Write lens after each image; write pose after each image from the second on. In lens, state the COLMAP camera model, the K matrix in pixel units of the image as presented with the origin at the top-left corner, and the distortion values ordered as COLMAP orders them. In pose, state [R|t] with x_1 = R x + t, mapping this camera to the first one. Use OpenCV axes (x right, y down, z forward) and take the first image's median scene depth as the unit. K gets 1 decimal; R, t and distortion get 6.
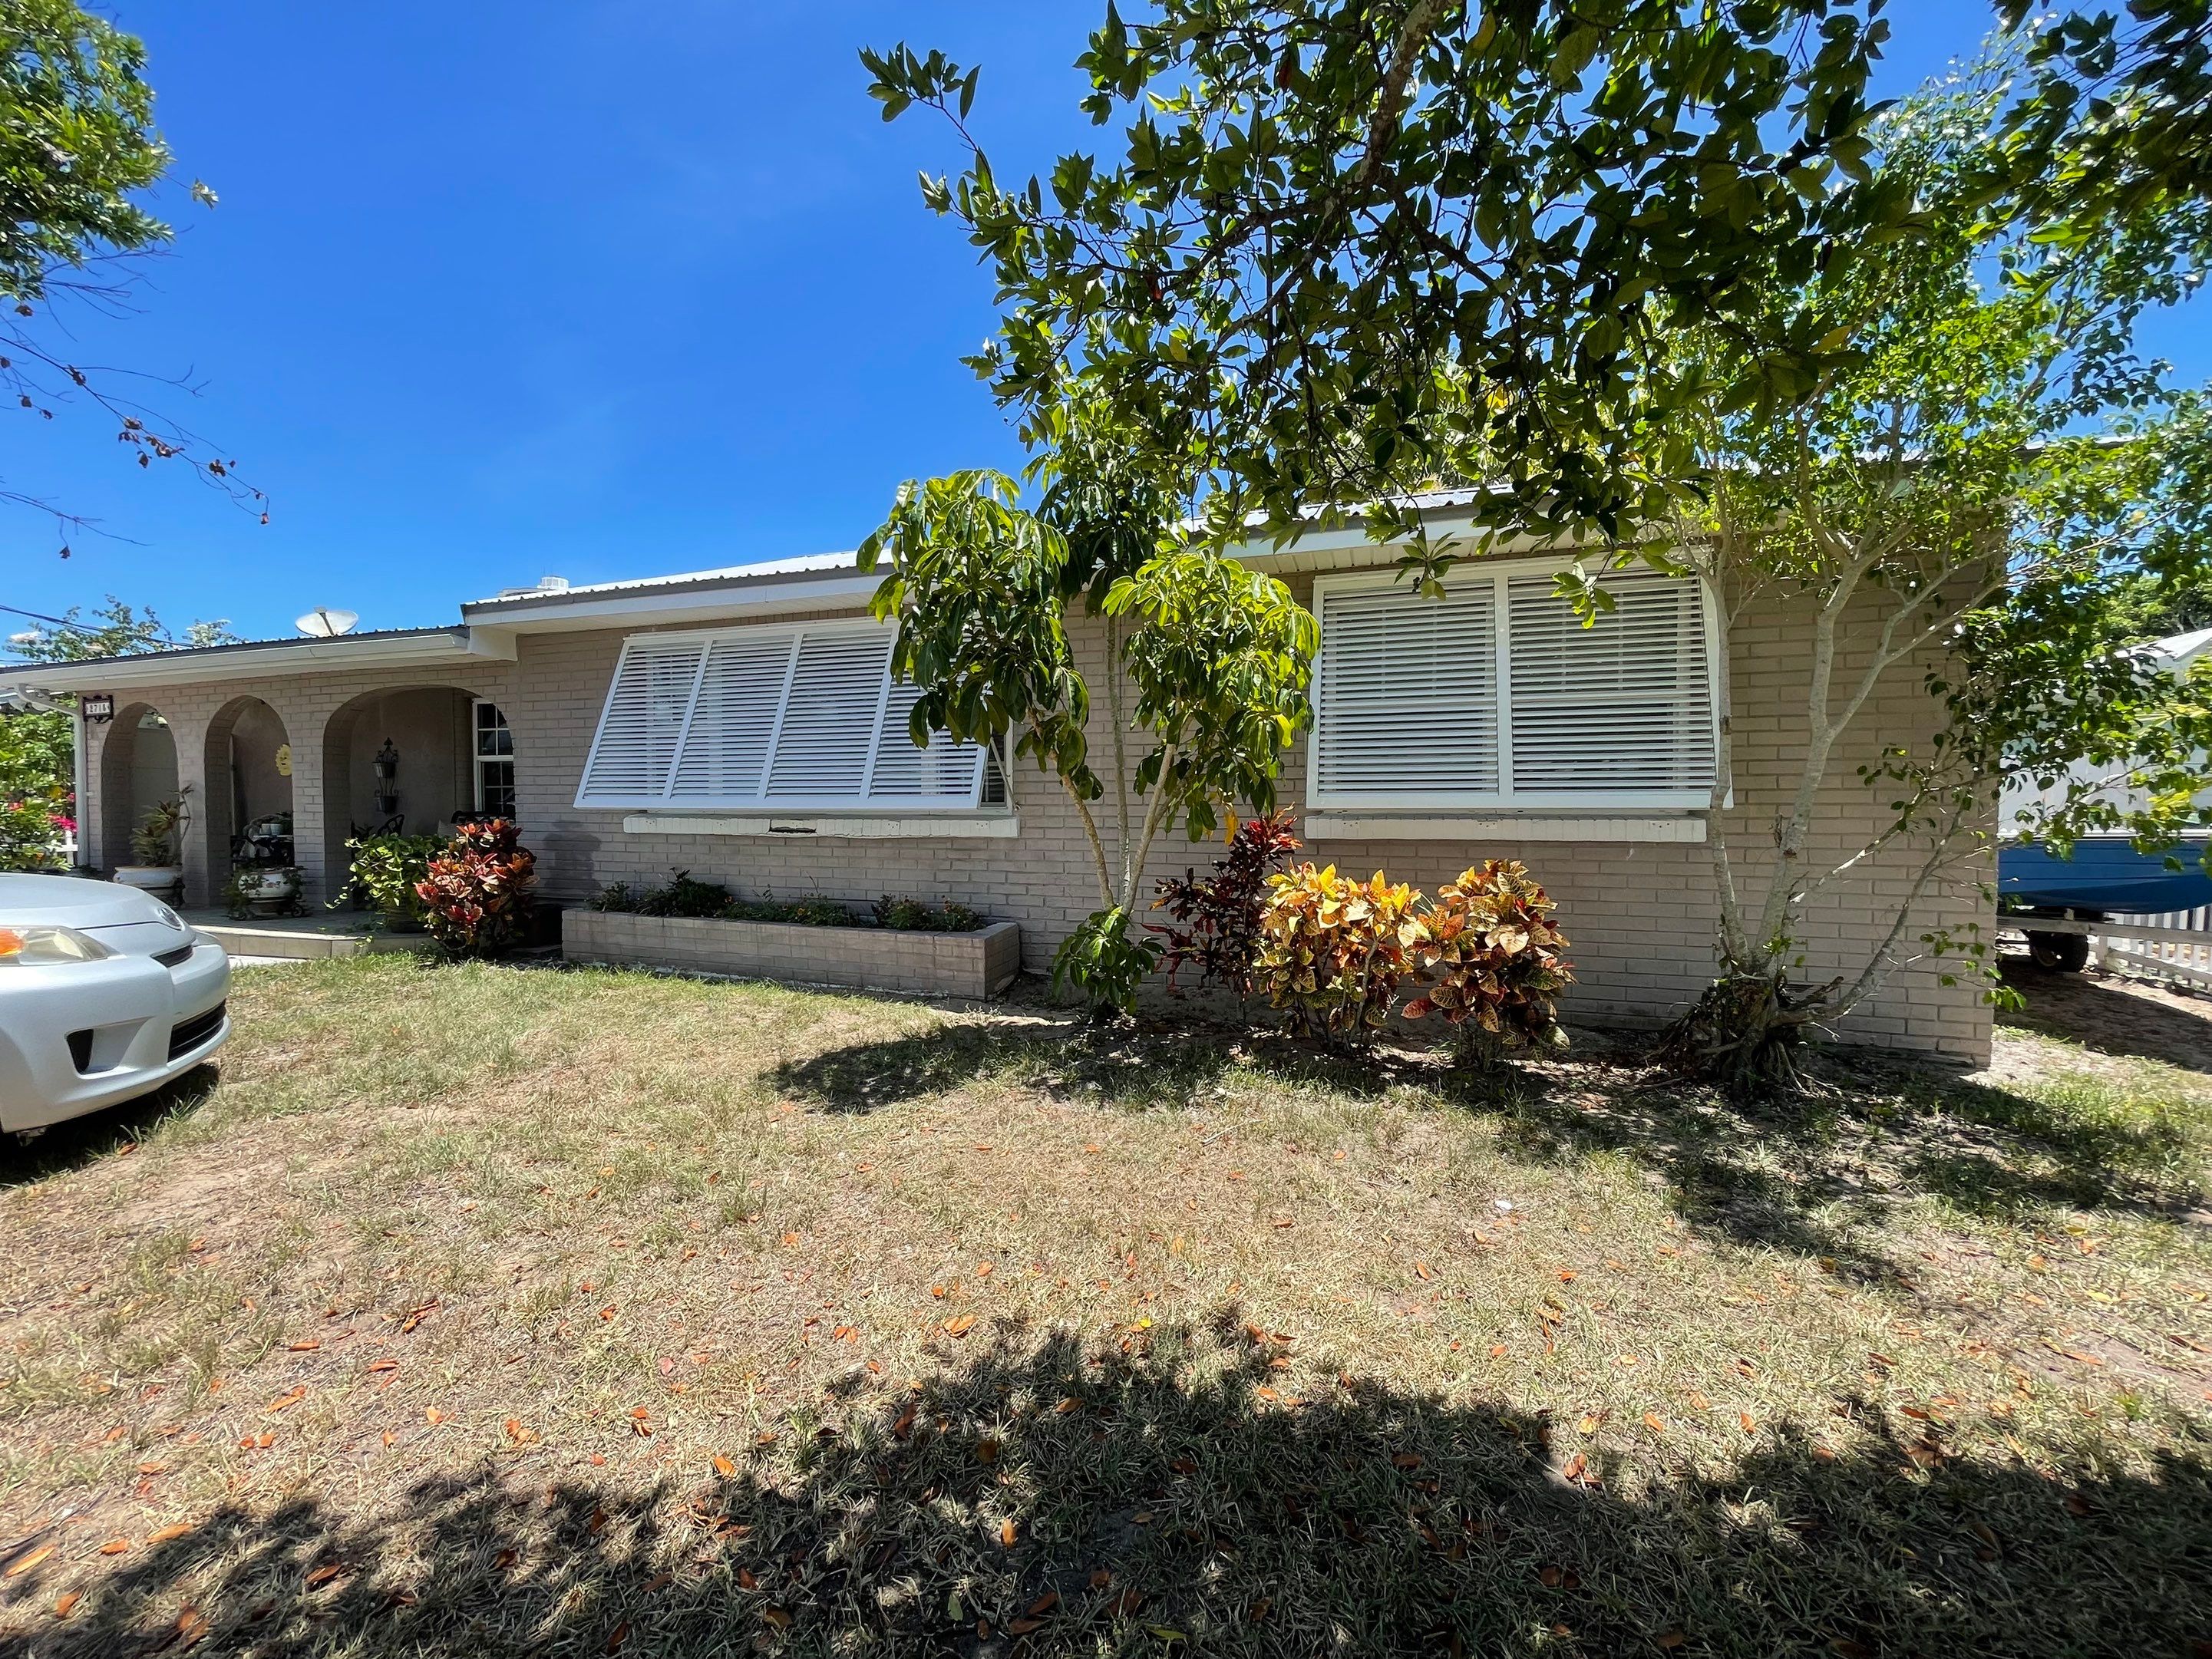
lens RADIAL K [[866.5, 0, 1106.0], [0, 866.5, 829.5], [0, 0, 1]] dist [-0.000650, -0.000160]
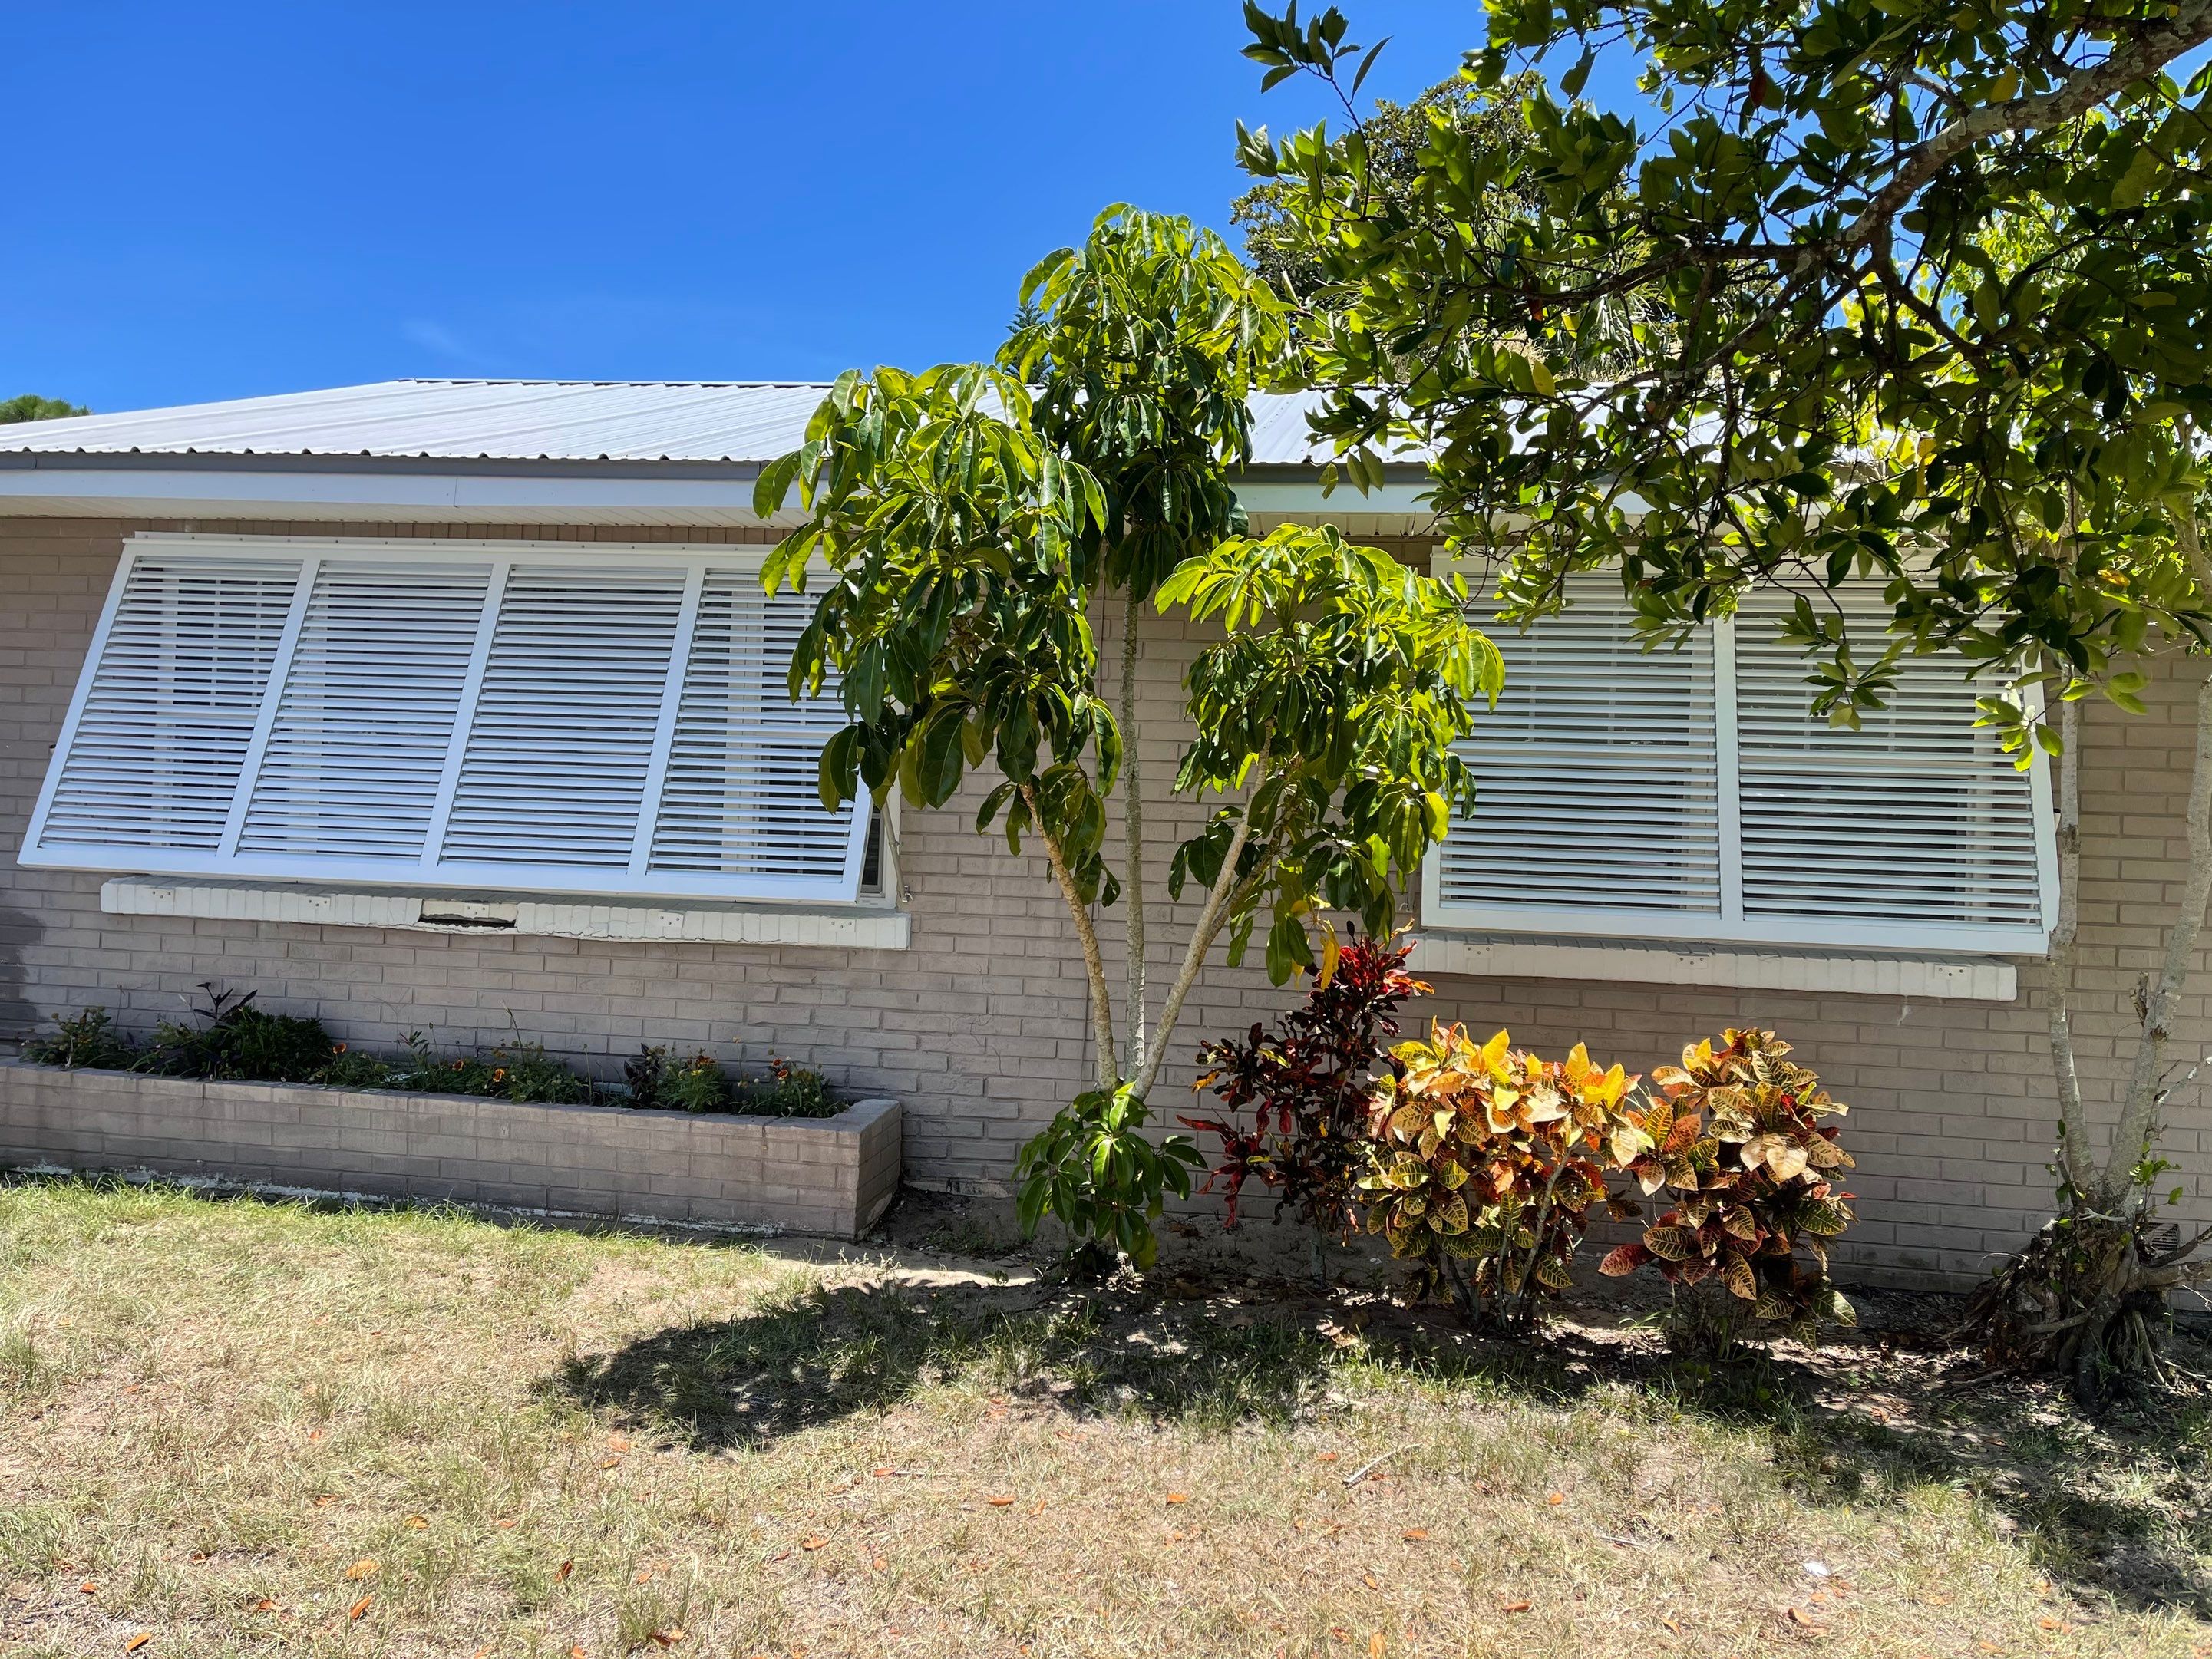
lens RADIAL K [[1625.3, 0, 1111.1], [0, 1625.3, 823.3], [0, 0, 1]] dist [0.041449, -0.024308]
pose [[0.984164, 0.041716, 0.172280, -0.223924], [-0.034924, 0.998496, -0.042269, -0.048366], [-0.173785, 0.035583, 0.984141, -0.124423]]
